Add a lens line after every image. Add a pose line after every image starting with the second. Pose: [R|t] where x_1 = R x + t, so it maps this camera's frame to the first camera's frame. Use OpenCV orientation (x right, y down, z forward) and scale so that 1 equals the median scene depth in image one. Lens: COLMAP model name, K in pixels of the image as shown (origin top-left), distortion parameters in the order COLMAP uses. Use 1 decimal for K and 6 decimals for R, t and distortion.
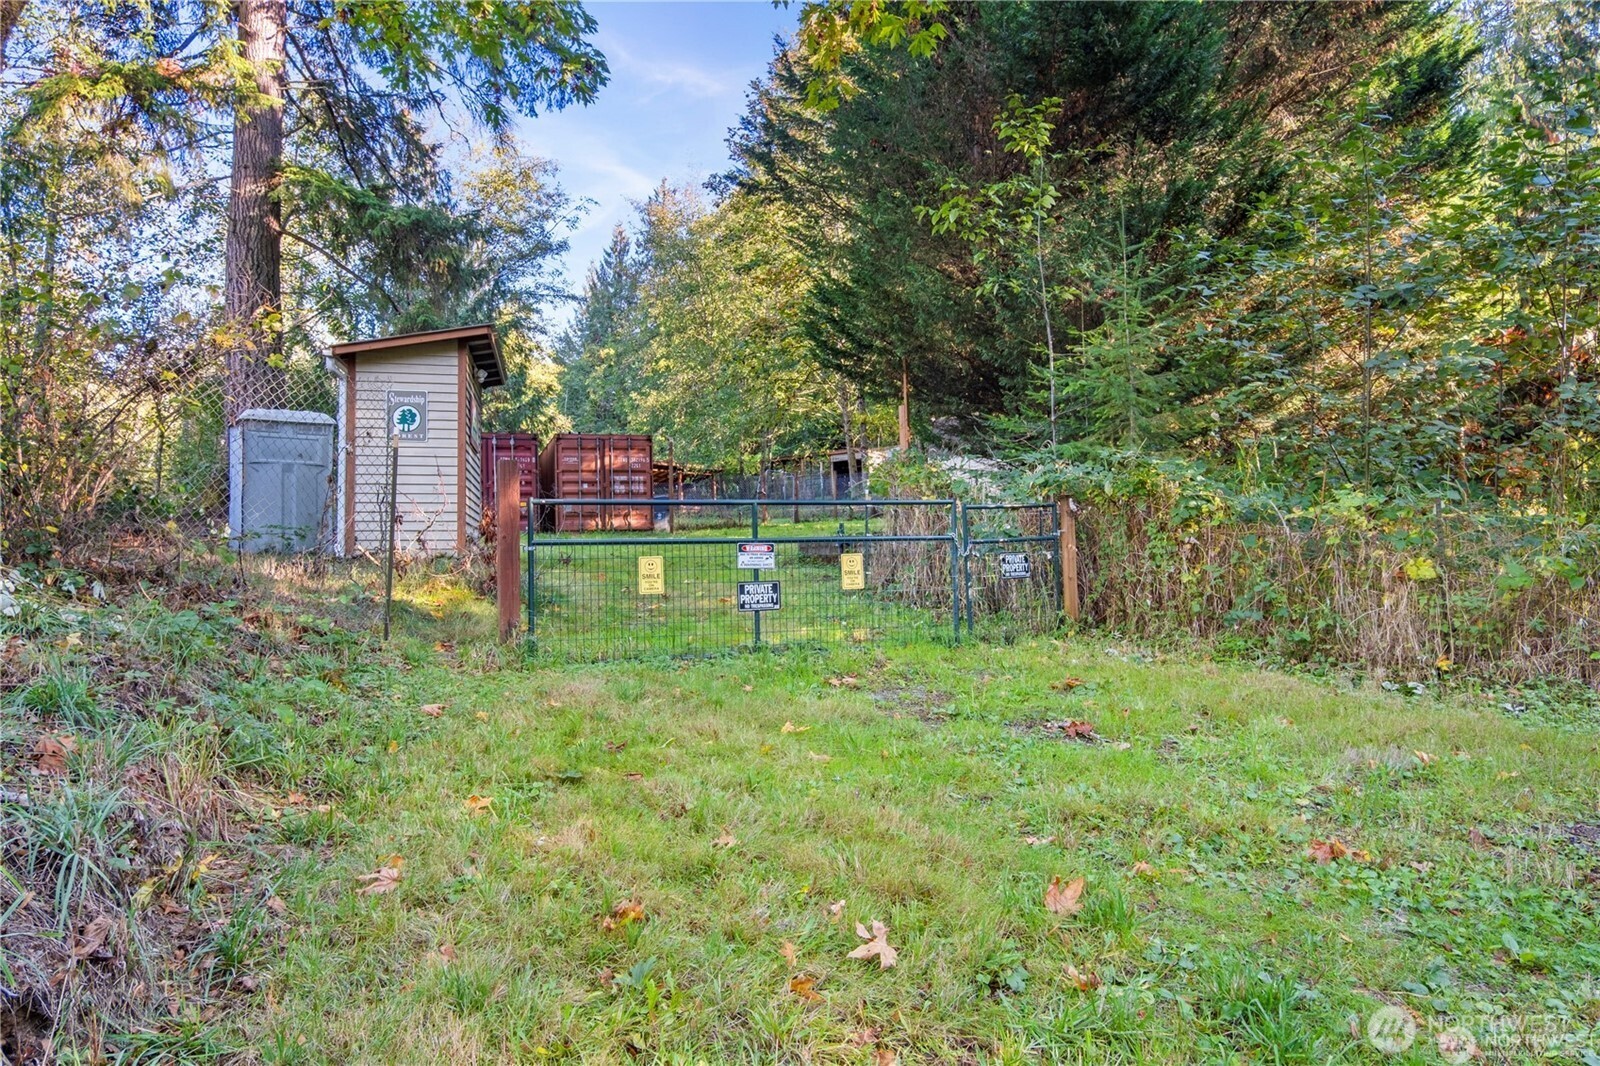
lens RADIAL K [[1031.9, 0, 800.0], [0, 1031.9, 533.0], [0, 0, 1]] dist [-0.007225, -0.003953]
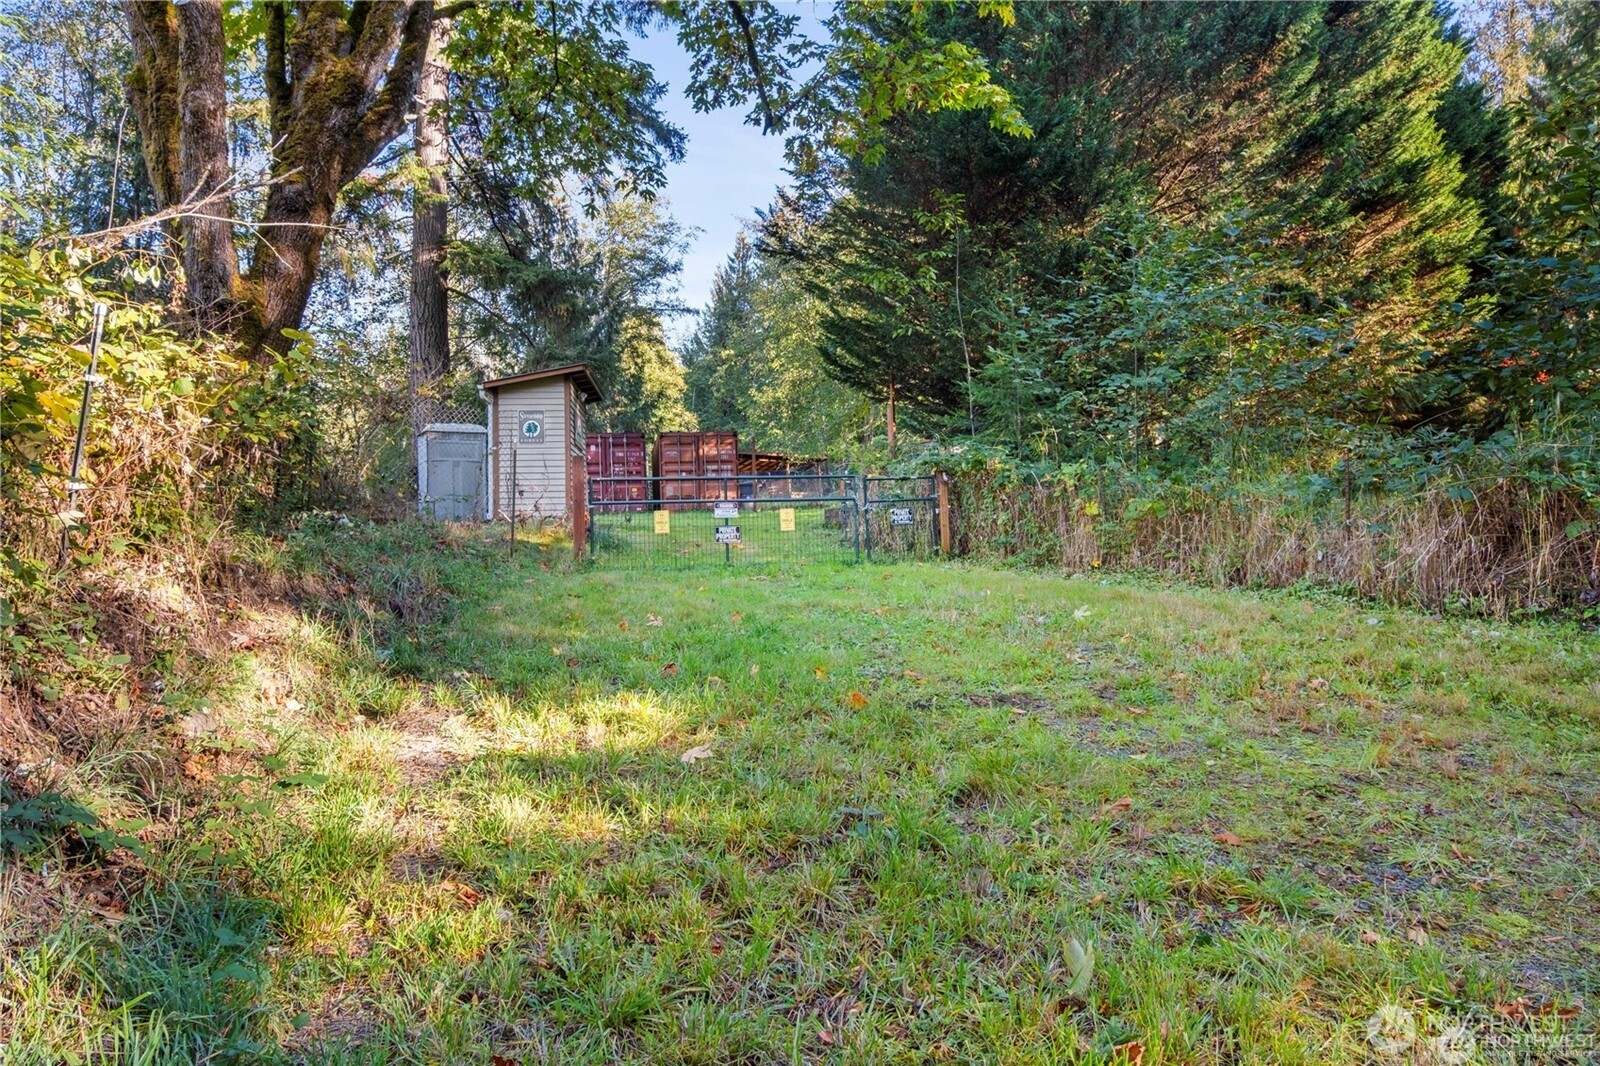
lens RADIAL K [[1031.9, 0, 800.0], [0, 1031.9, 533.0], [0, 0, 1]] dist [-0.007225, -0.003953]
pose [[0.990486, -0.011628, -0.137122, 0.098737], [0.013134, 0.999863, 0.010081, 0.014198], [0.136986, -0.011786, 0.990503, -0.204930]]
